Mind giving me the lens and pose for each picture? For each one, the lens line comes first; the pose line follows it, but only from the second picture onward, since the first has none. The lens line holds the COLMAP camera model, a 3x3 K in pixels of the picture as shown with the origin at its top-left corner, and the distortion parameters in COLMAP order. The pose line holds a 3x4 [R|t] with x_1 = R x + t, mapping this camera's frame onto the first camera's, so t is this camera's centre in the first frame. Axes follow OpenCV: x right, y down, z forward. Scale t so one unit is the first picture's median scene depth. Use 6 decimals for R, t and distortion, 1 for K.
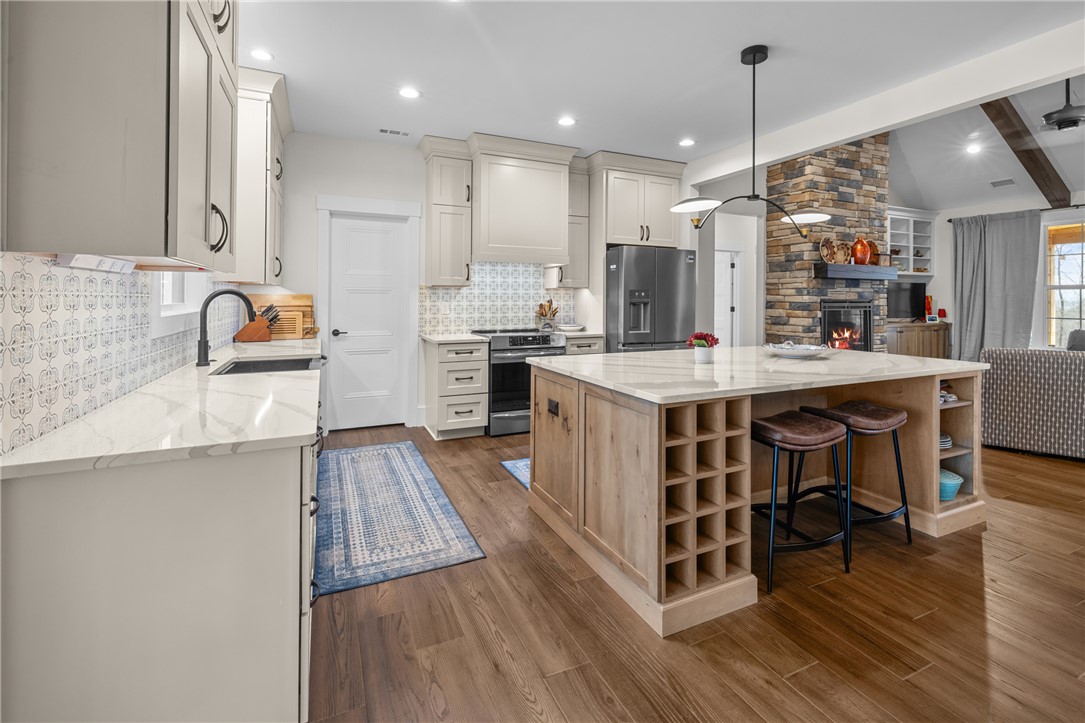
lens RADIAL K [[478.5, 0, 543.5], [0, 478.5, 298.8], [0, 0, 1]] dist [0.001084, 0.000273]
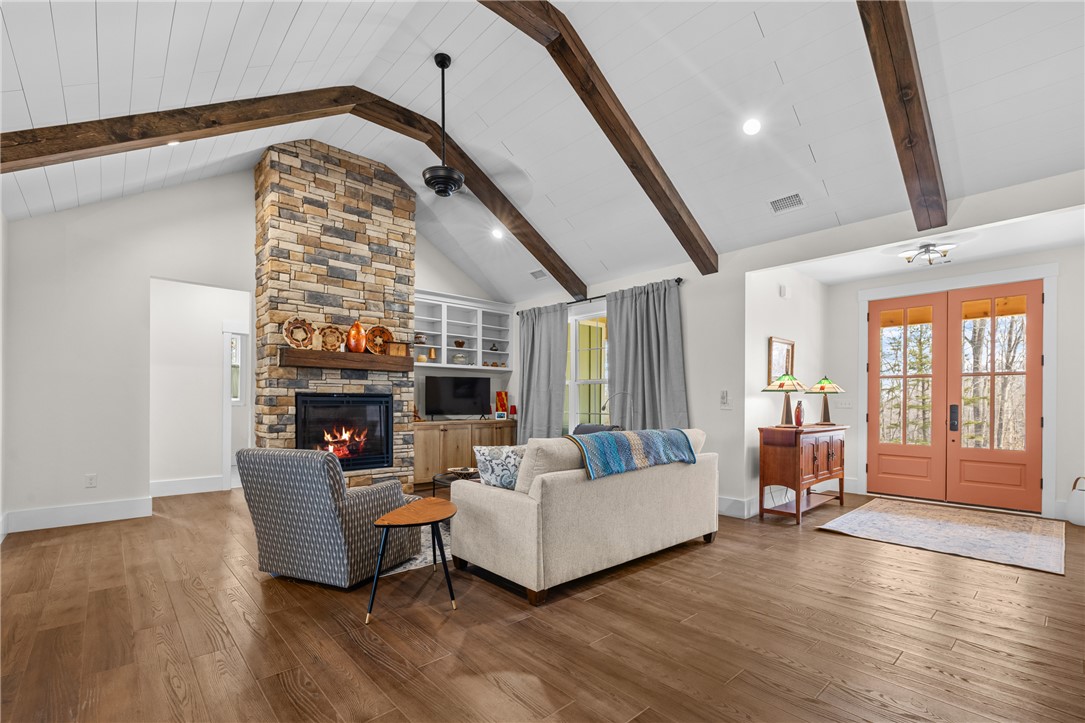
lens RADIAL K [[480.4, 0, 532.8], [0, 480.4, 401.7], [0, 0, 1]] dist [-0.001081, 0.000012]
pose [[0.957202, -0.001075, 0.289418, 0.901930], [0.001521, 0.999998, -0.001316, 0.023565], [-0.289416, 0.001700, 0.957202, 0.103327]]
